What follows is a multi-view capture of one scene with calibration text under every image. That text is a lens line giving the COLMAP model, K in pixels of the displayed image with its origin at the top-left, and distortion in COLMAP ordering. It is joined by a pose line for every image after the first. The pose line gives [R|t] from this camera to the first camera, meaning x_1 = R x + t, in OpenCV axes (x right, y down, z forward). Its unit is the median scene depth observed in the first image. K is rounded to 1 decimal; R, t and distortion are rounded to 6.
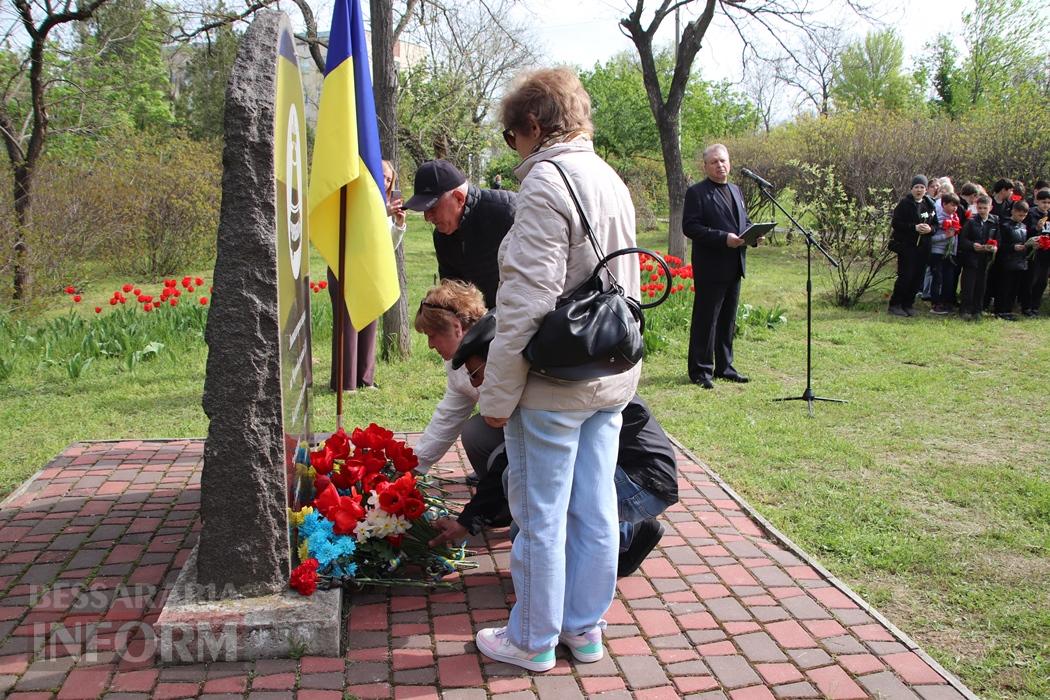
lens RADIAL K [[876.5, 0, 525.0], [0, 876.5, 350.0], [0, 0, 1]] dist [-0.170197, 0.149130]
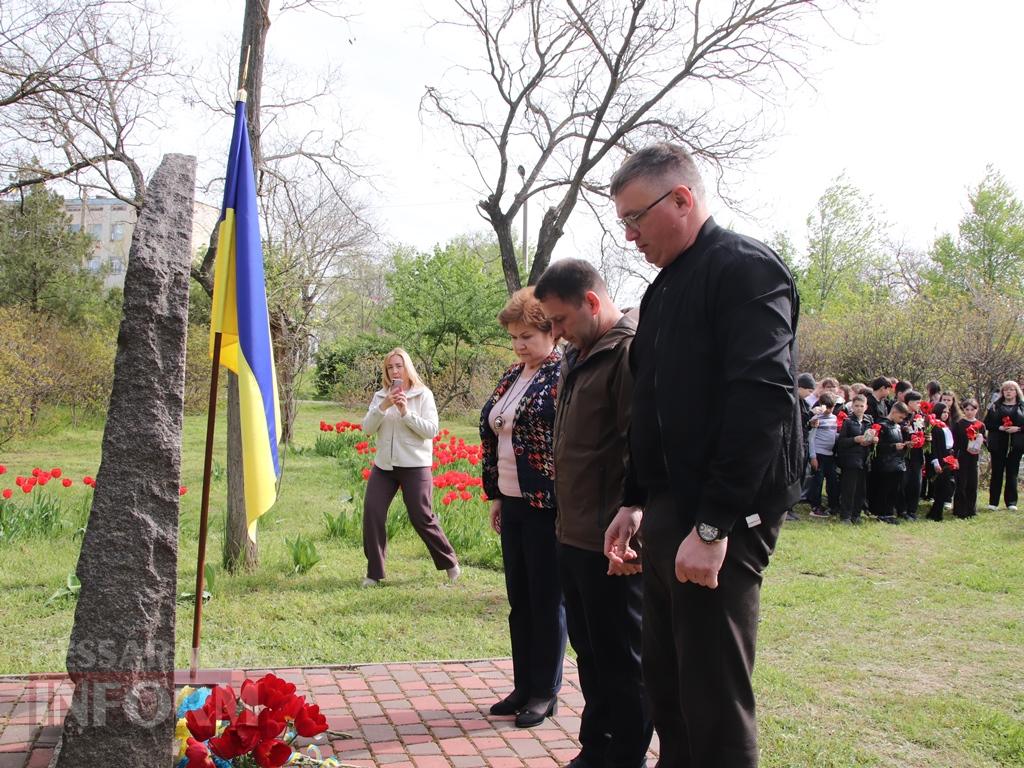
lens RADIAL K [[944.8, 0, 502.5], [0, 944.8, 384.6], [0, 0, 1]] dist [-0.160358, 0.112041]
pose [[0.987707, 0.032048, 0.152993, -0.121041], [-0.004965, 0.984695, -0.174217, -0.033477], [-0.156235, 0.171316, 0.972749, 0.133782]]
